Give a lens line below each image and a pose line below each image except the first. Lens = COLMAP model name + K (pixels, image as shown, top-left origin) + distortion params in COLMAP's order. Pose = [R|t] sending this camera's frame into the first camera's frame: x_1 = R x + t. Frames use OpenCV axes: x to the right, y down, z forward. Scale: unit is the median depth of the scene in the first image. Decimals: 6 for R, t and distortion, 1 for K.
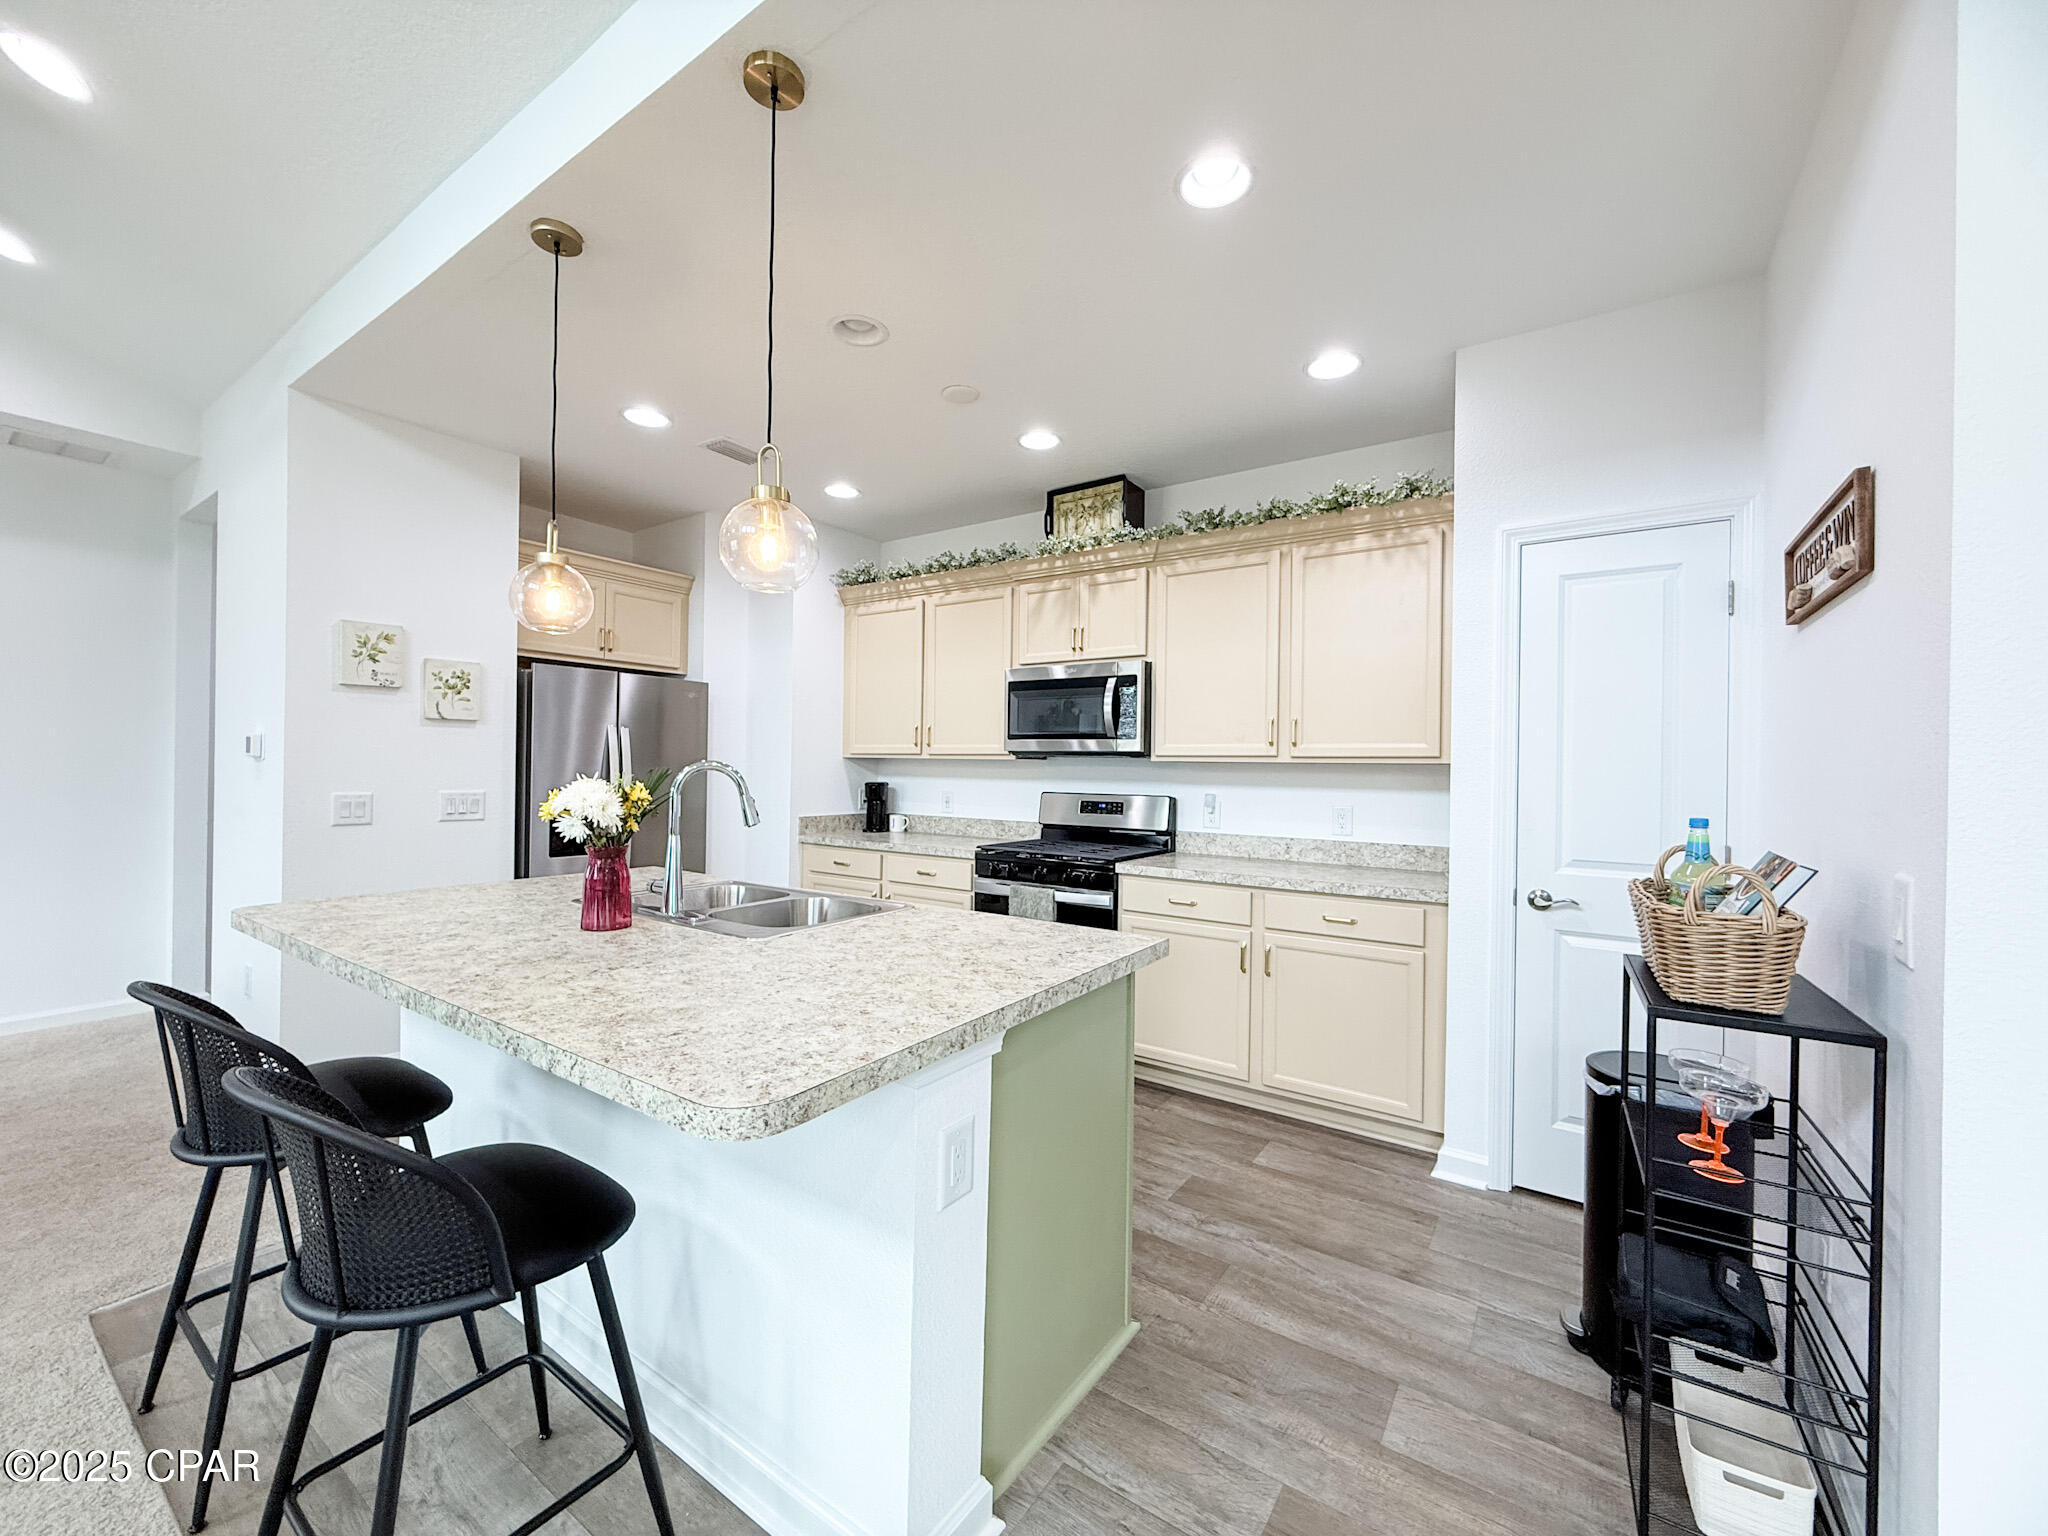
lens RADIAL K [[833.5, 0, 1033.2], [0, 833.5, 767.0], [0, 0, 1]] dist [-0.000808, 0.000824]
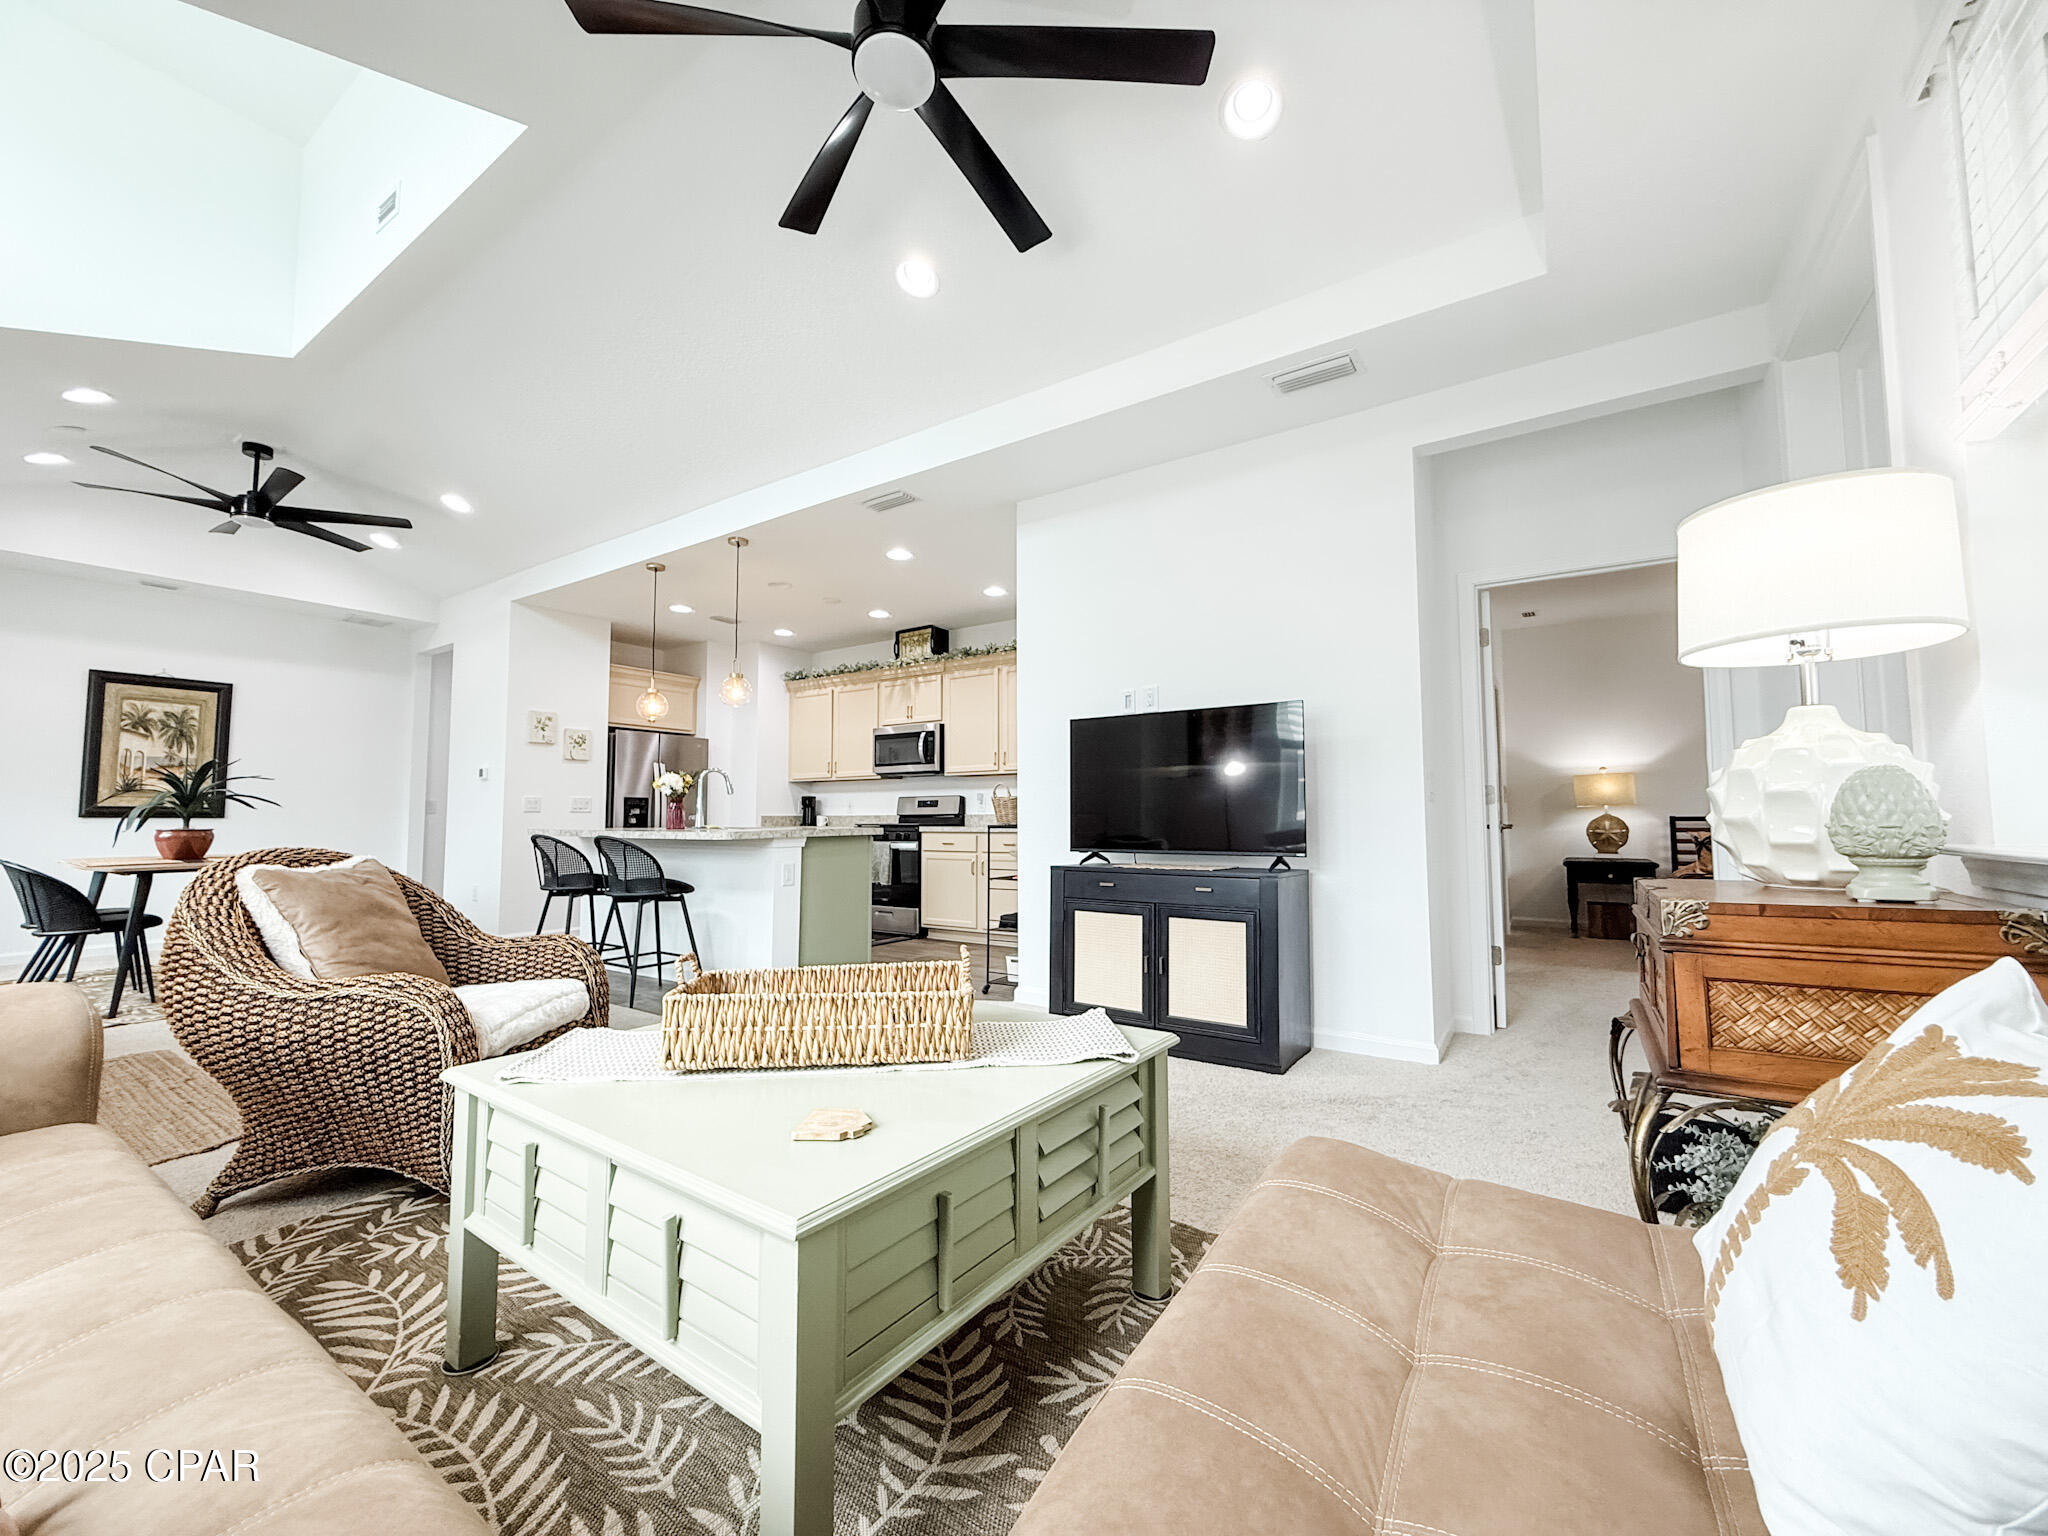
lens RADIAL K [[833.5, 0, 1036.9], [0, 833.5, 769.4], [0, 0, 1]] dist [-0.000808, 0.000824]
pose [[0.999726, -0.017796, 0.015180, 0.314635], [0.018639, 0.998182, -0.057324, 0.088557], [-0.014132, 0.057591, 0.998240, -0.872313]]
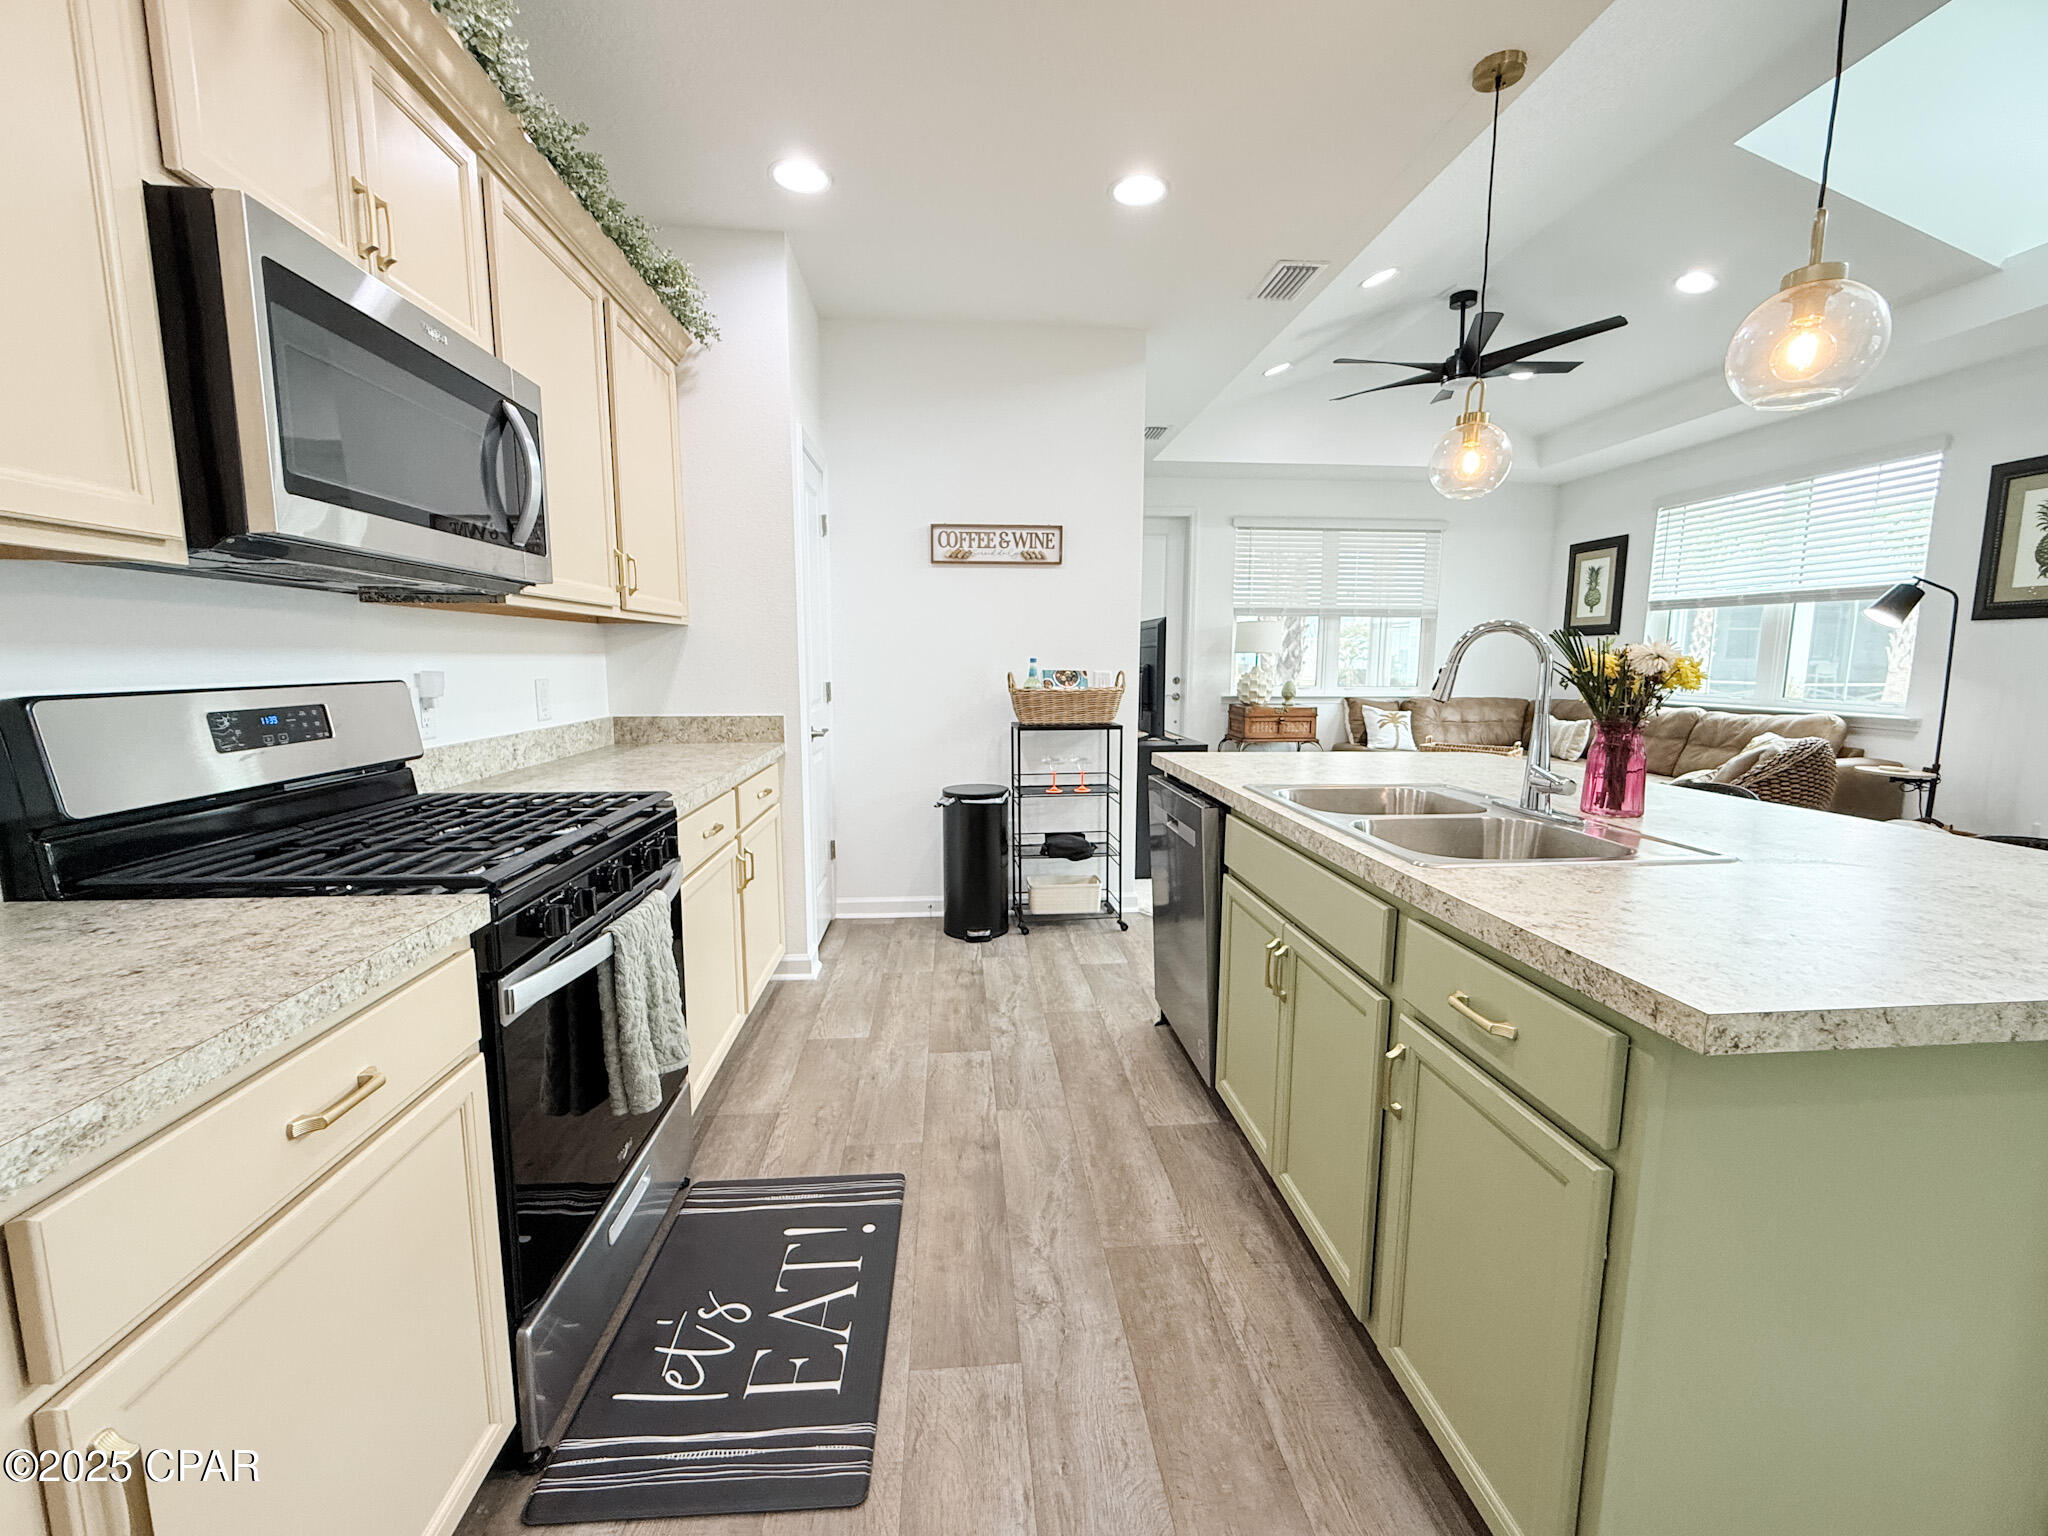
lens RADIAL K [[833.5, 0, 1021.2], [0, 833.5, 768.5], [0, 0, 1]] dist [-0.000808, 0.000824]
pose [[-0.623216, -0.122414, 0.772410, -0.411383], [-0.014110, 0.989273, 0.145398, 0.012202], [-0.781923, 0.079716, -0.618258, 1.046588]]
